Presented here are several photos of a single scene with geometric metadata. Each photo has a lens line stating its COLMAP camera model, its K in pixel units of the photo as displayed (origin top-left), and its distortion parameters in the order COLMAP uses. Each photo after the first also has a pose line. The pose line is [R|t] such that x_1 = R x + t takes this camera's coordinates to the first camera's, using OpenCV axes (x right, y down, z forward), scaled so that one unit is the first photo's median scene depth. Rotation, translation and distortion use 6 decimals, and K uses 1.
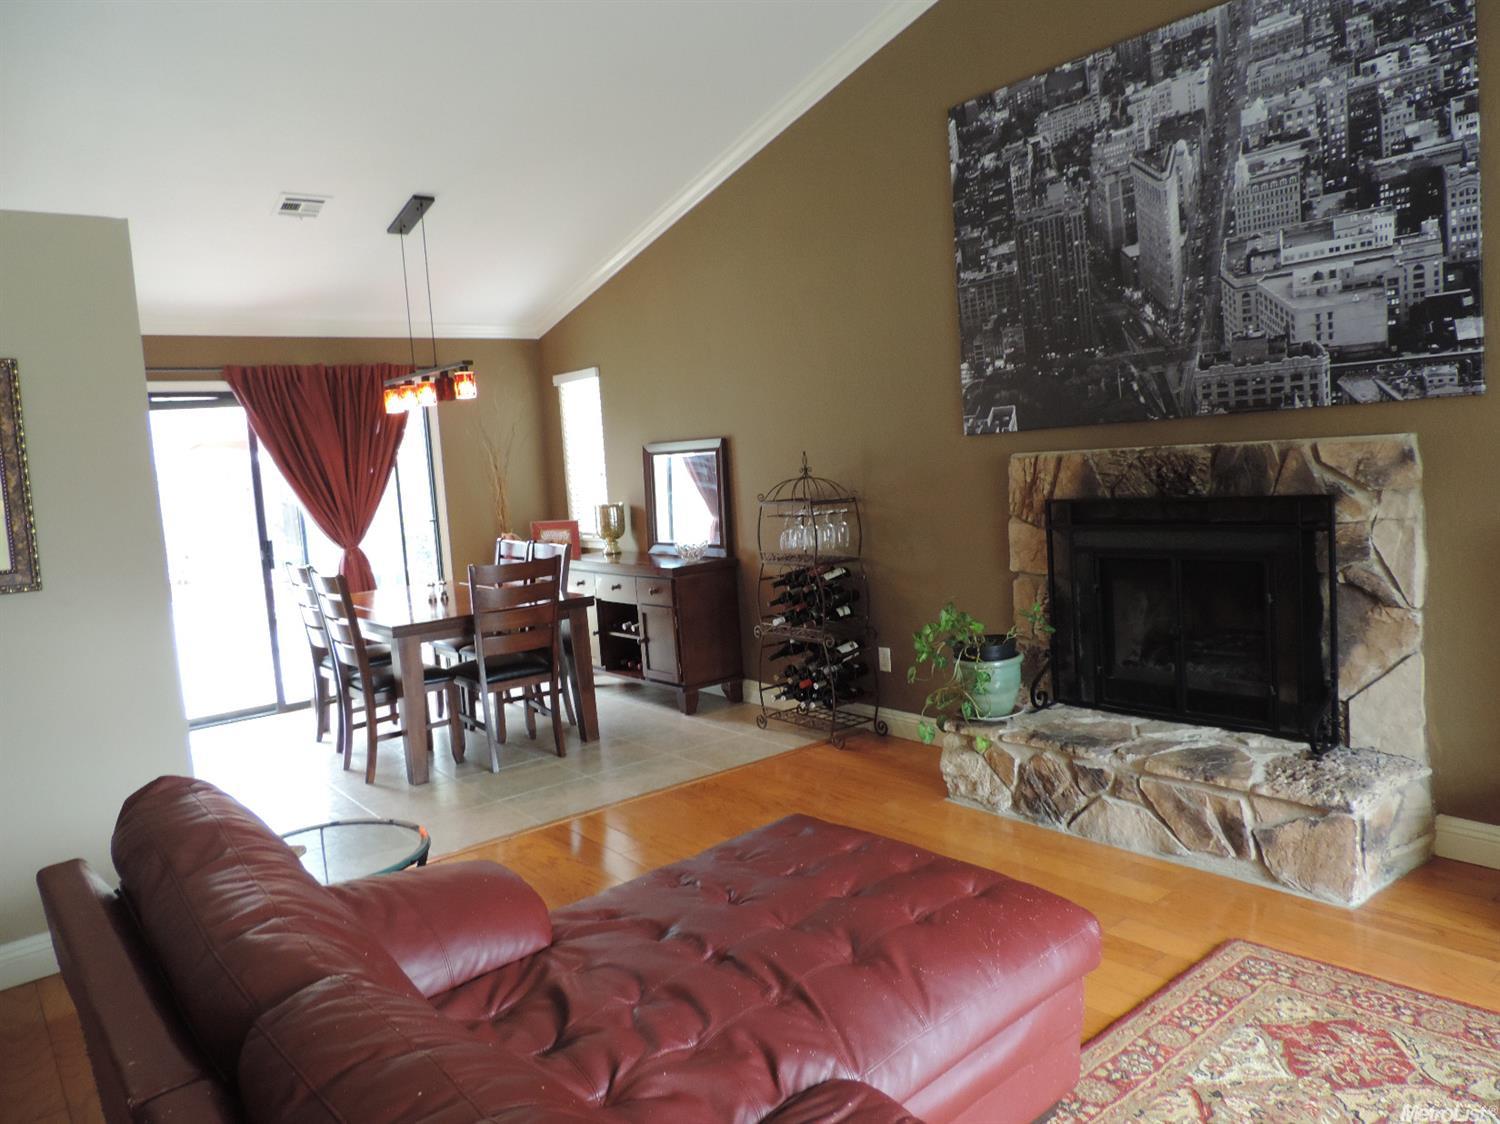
lens RADIAL K [[1068.4, 0, 750.0], [0, 1068.4, 562.0], [0, 0, 1]] dist [-0.013084, -0.014399]
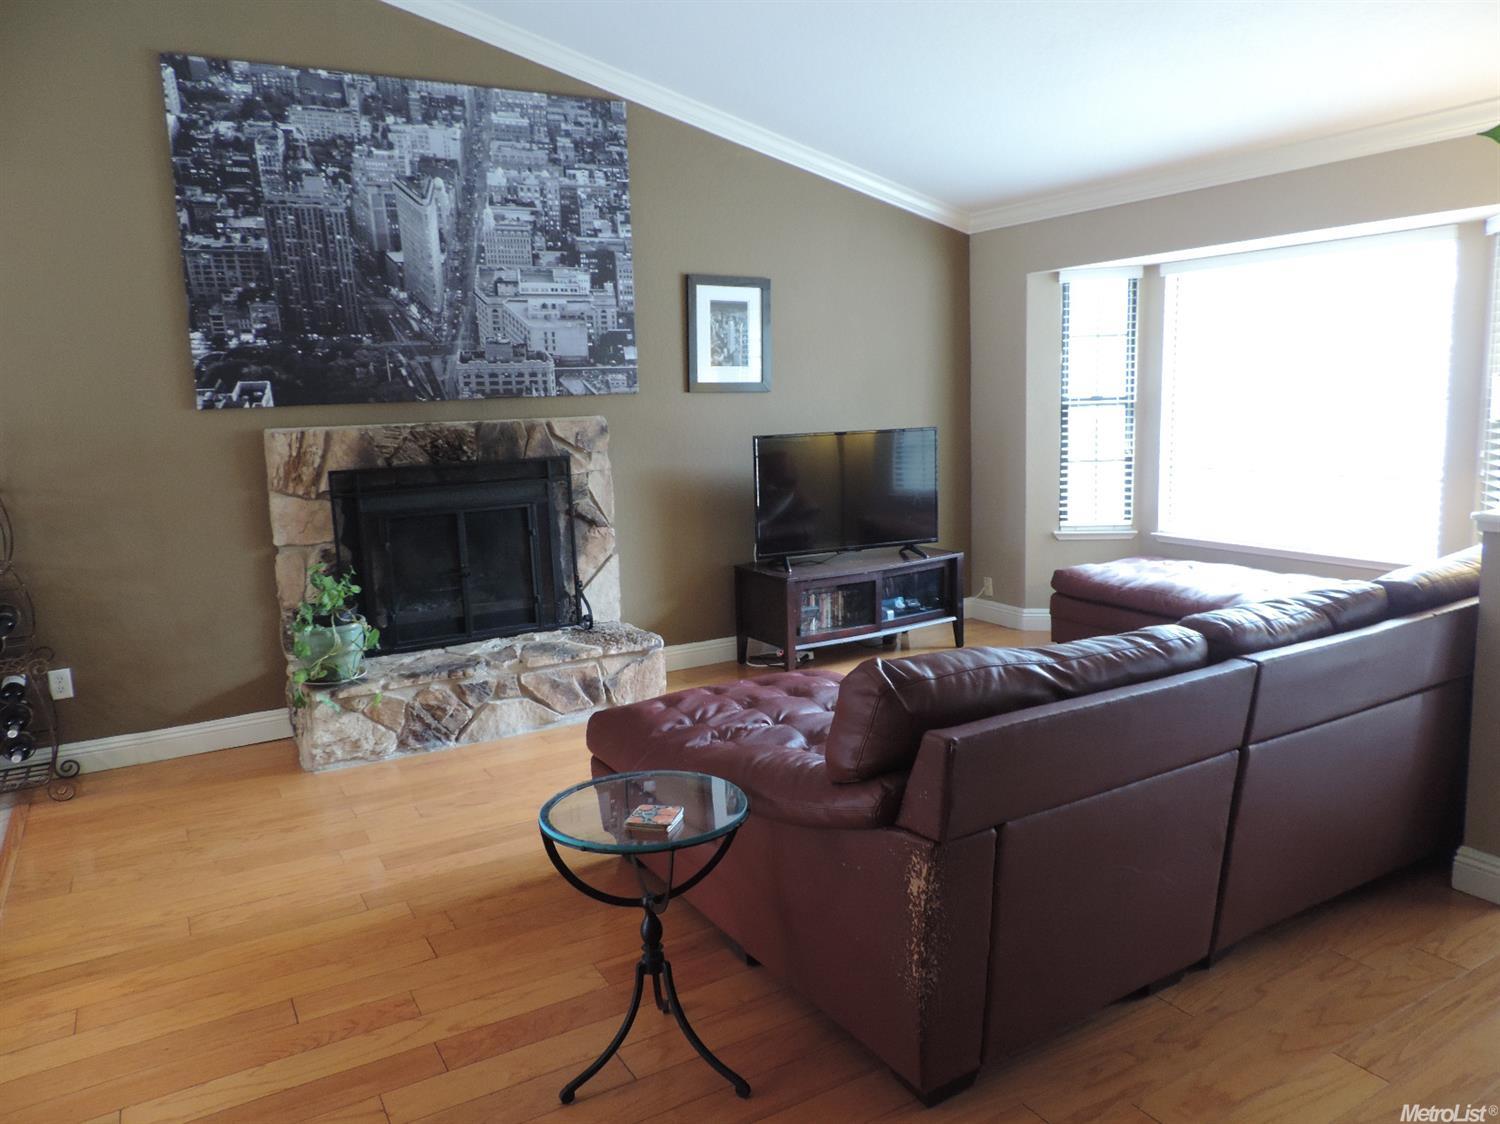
lens RADIAL K [[1073.1, 0, 748.4], [0, 1073.1, 565.3], [0, 0, 1]] dist [-0.013996, 0.001095]
pose [[0.148836, -0.094060, 0.984378, -0.787893], [0.118440, 0.989995, 0.076689, 0.002454], [-0.981743, 0.105176, 0.158488, 0.463982]]
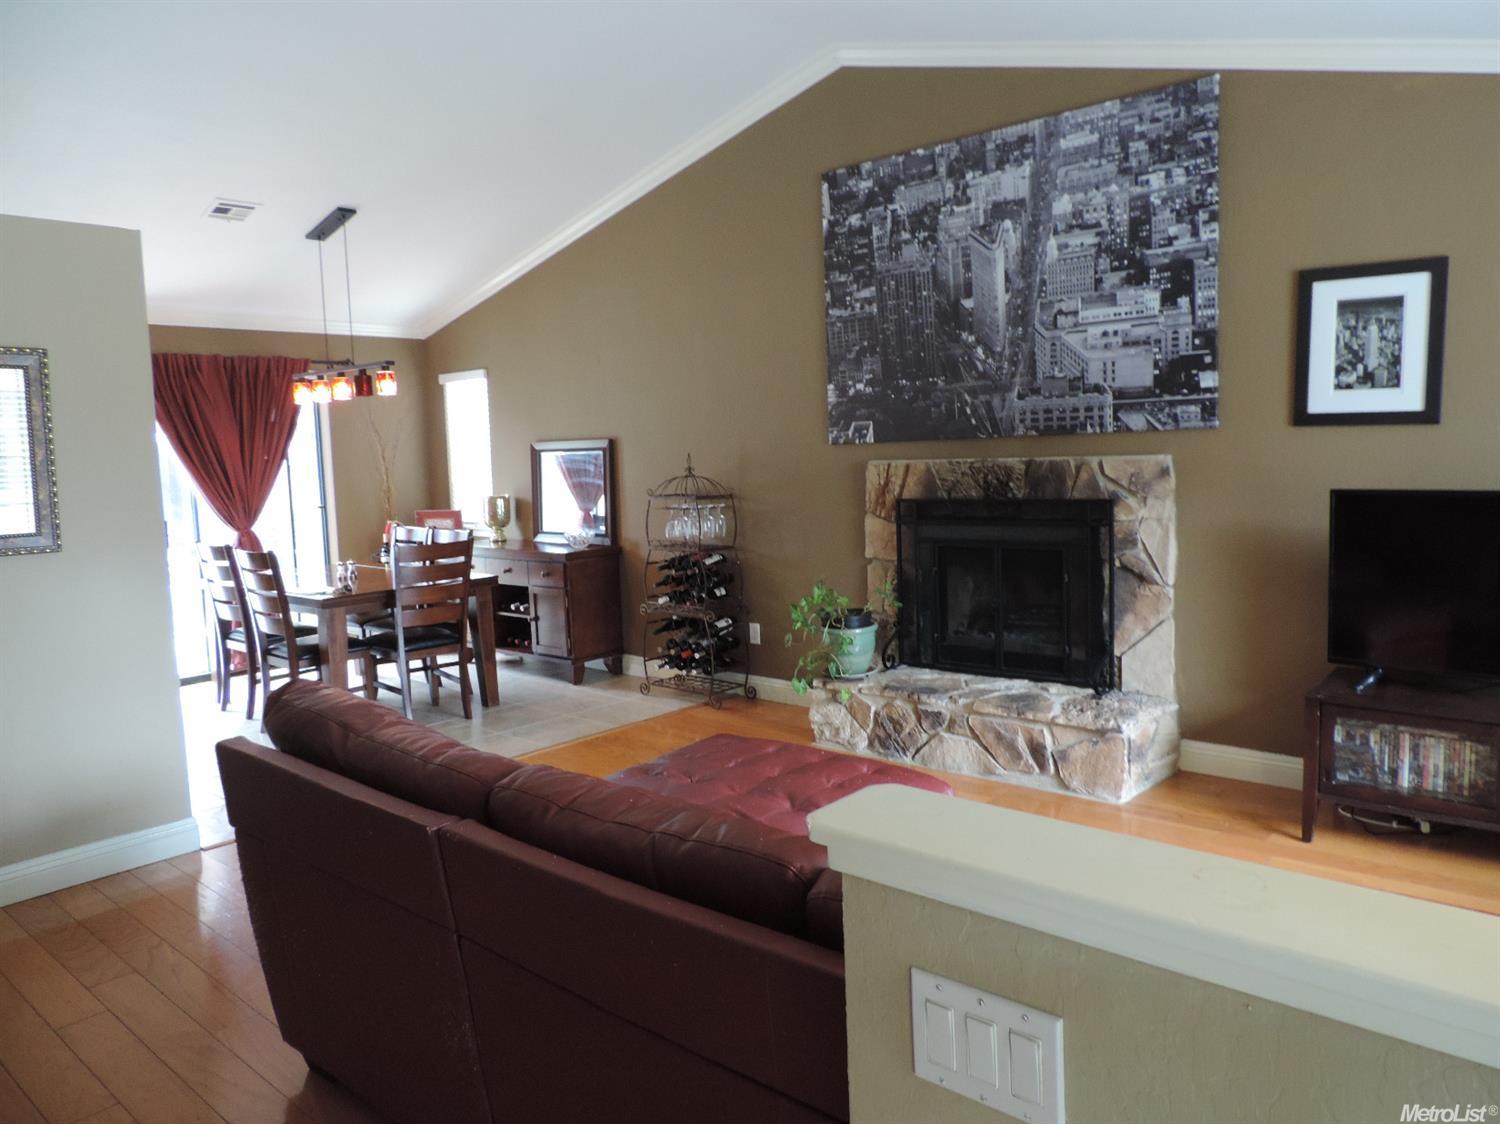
lens RADIAL K [[1068.1, 0, 748.8], [0, 1068.1, 565.7], [0, 0, 1]] dist [-0.020262, 0.000380]
pose [[0.985540, 0.016875, 0.168601, -0.105312], [-0.016887, 0.999856, -0.001363, 0.024965], [-0.168600, -0.001504, 0.985683, -0.202234]]
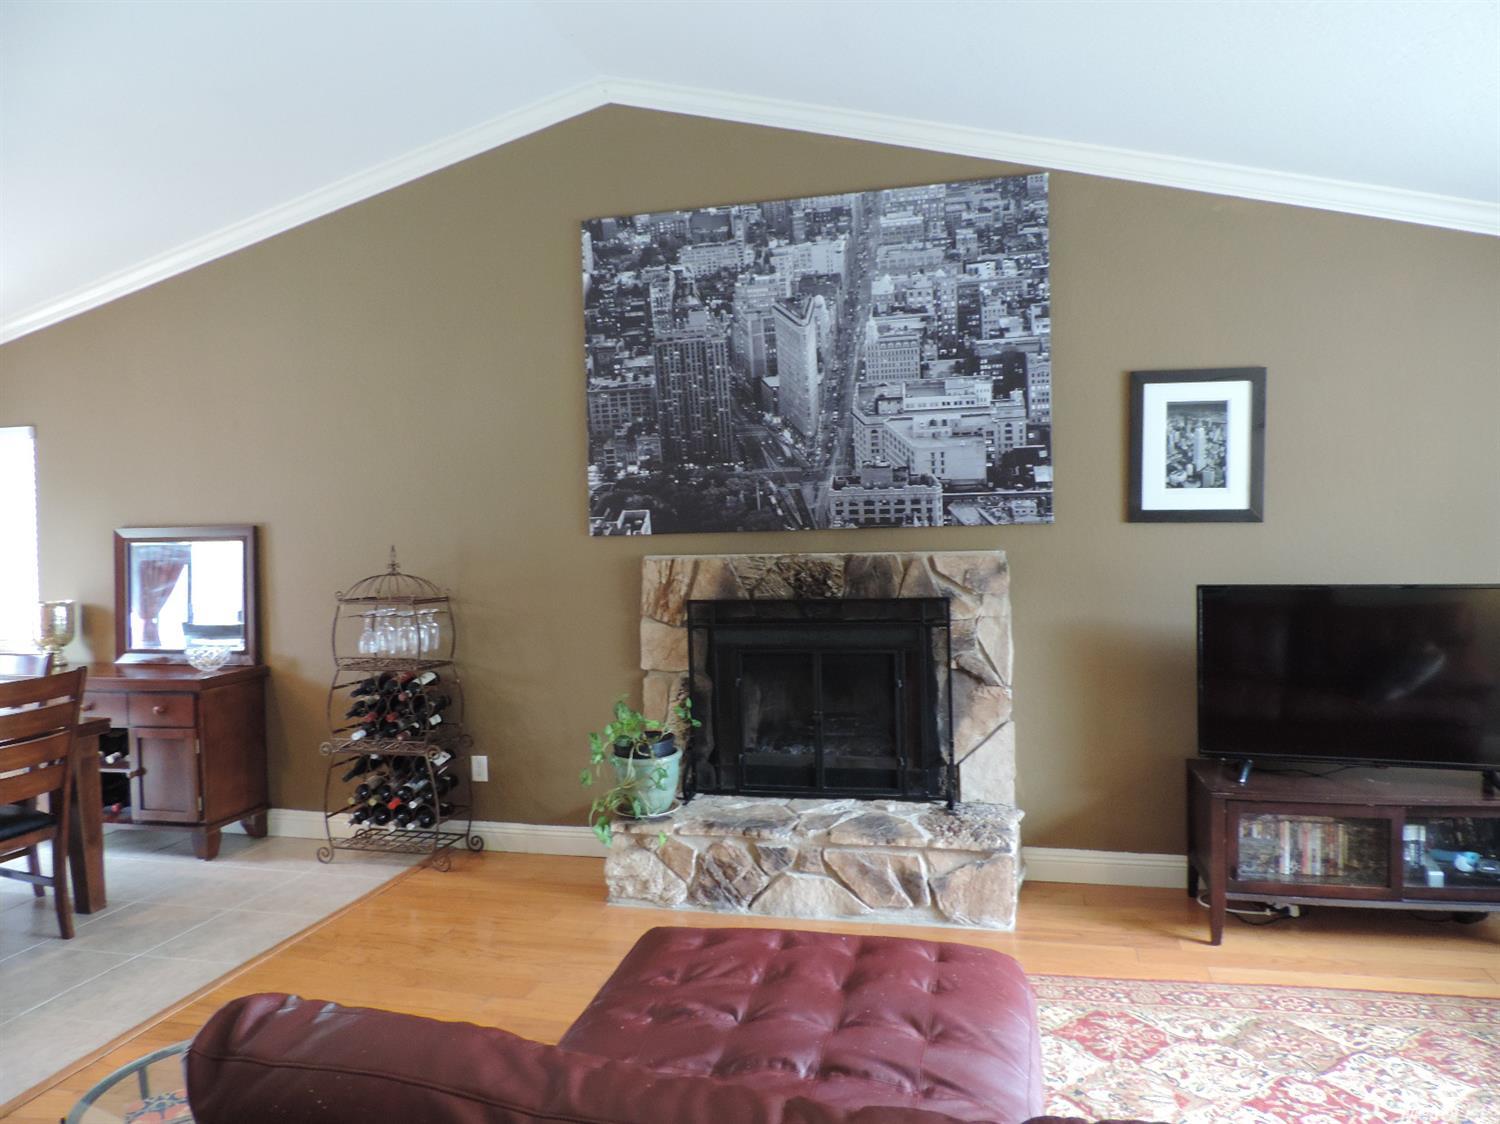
lens RADIAL K [[1073.1, 0, 748.4], [0, 1073.1, 565.3], [0, 0, 1]] dist [-0.013996, 0.001095]
pose [[0.796411, 0.029715, 0.604025, -0.347698], [0.027925, 0.995920, -0.085814, 0.000549], [-0.604110, 0.085210, 0.792332, 0.125300]]
